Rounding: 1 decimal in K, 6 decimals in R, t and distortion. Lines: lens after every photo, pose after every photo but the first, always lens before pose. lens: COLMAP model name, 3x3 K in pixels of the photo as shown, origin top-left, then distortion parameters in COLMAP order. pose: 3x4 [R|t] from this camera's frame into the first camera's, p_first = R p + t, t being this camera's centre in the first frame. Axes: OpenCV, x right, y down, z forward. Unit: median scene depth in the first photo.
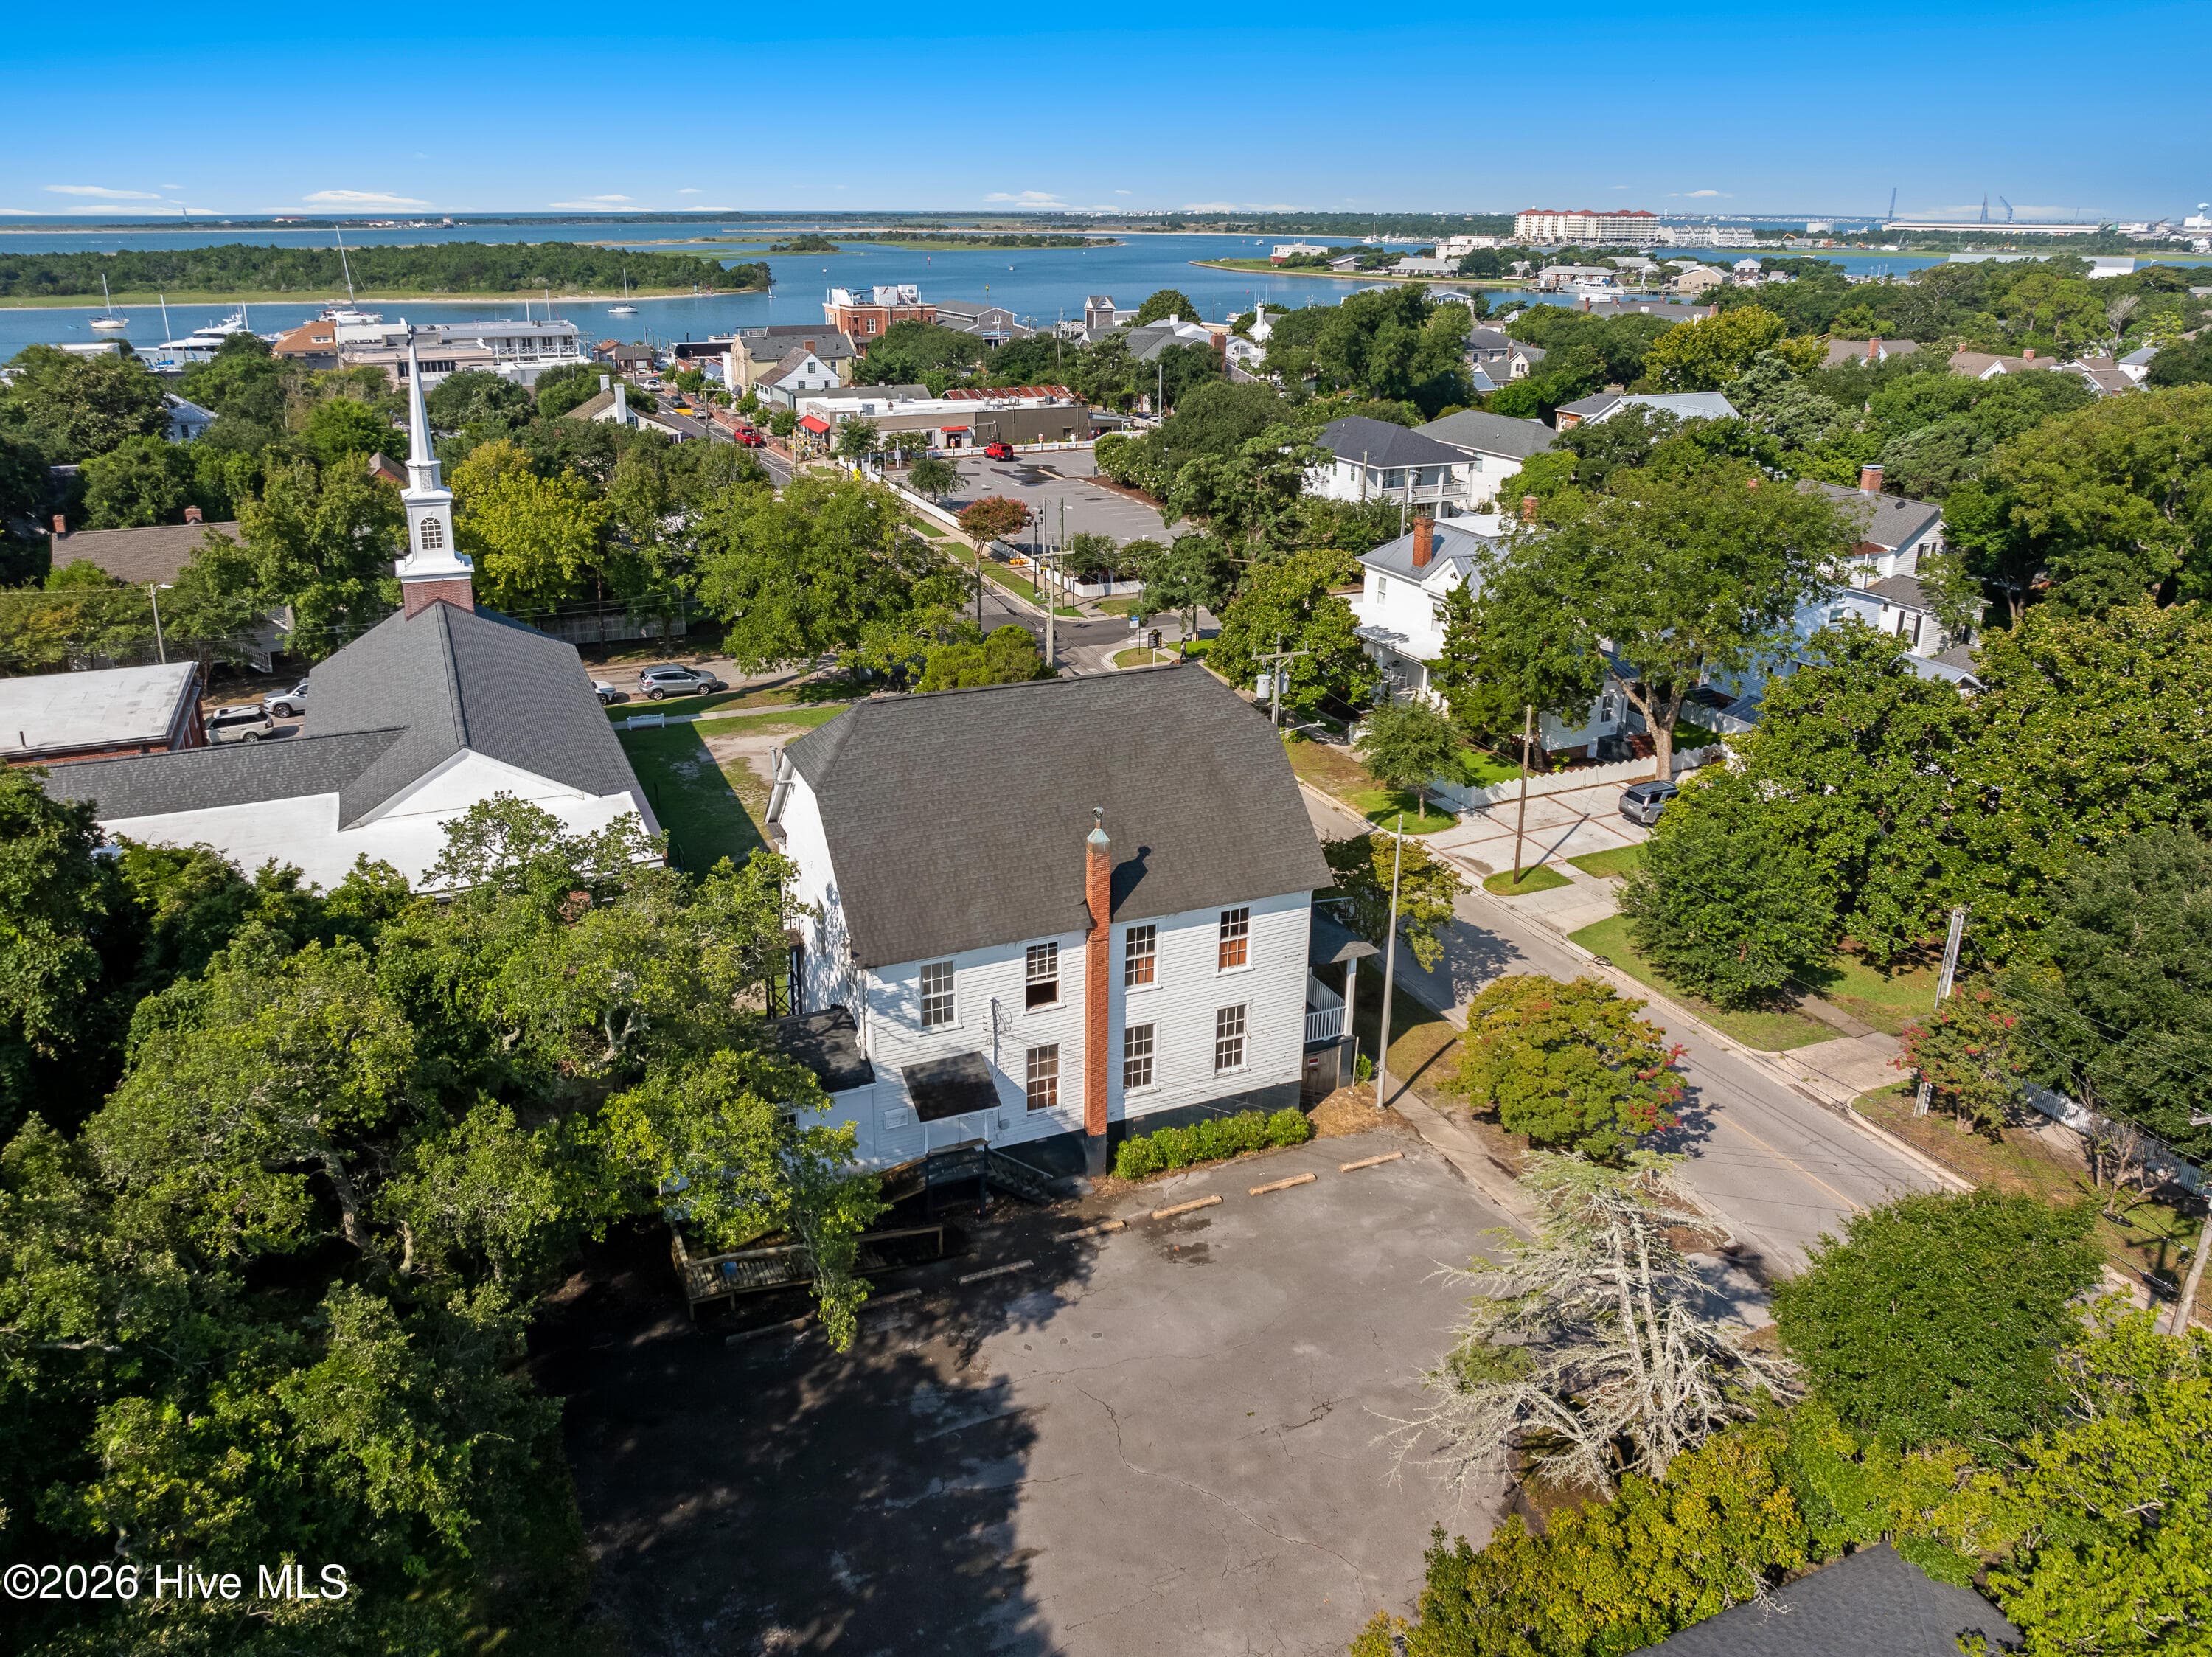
lens RADIAL K [[1612.1, 0, 1077.5], [0, 1612.1, 731.7], [0, 0, 1]] dist [-0.033740, -0.000517]
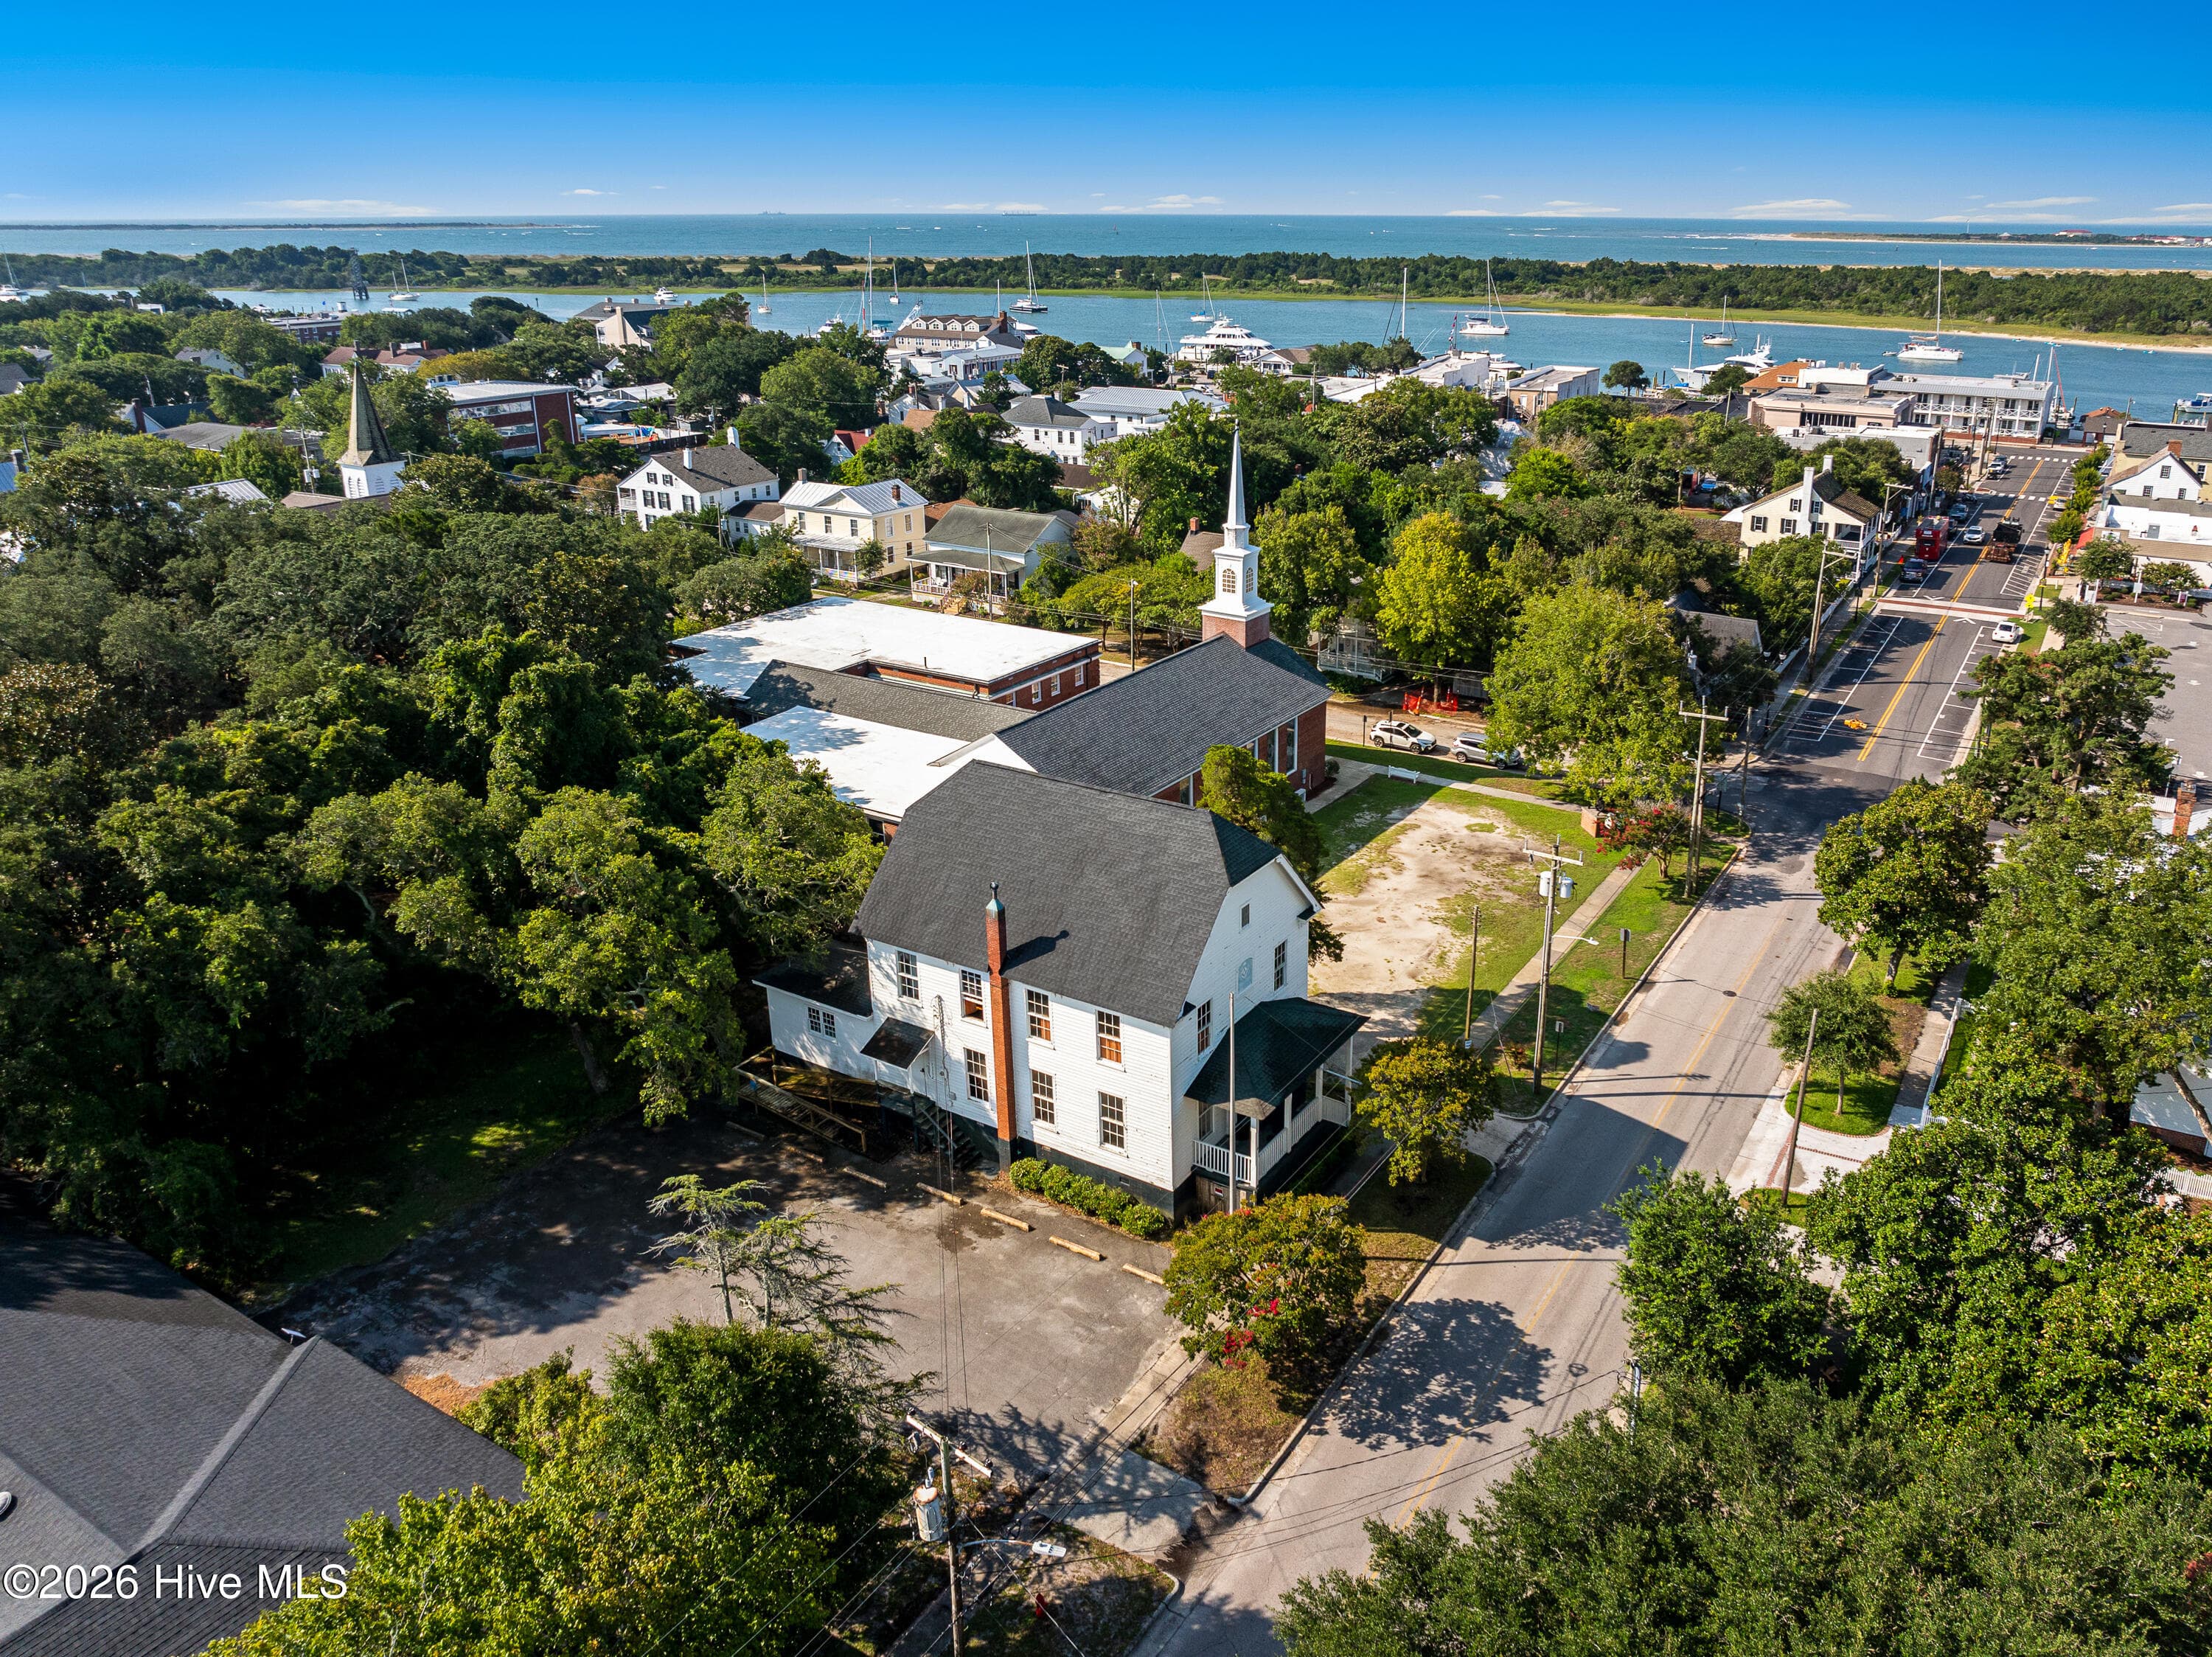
lens RADIAL K [[1628.6, 0, 1163.4], [0, 1628.6, 732.0], [0, 0, 1]] dist [-0.032406, -0.001171]
pose [[0.581518, 0.248935, -0.774512, 0.979919], [-0.255300, 0.959781, 0.116798, -0.234794], [0.772437, 0.129812, 0.621683, 0.255295]]
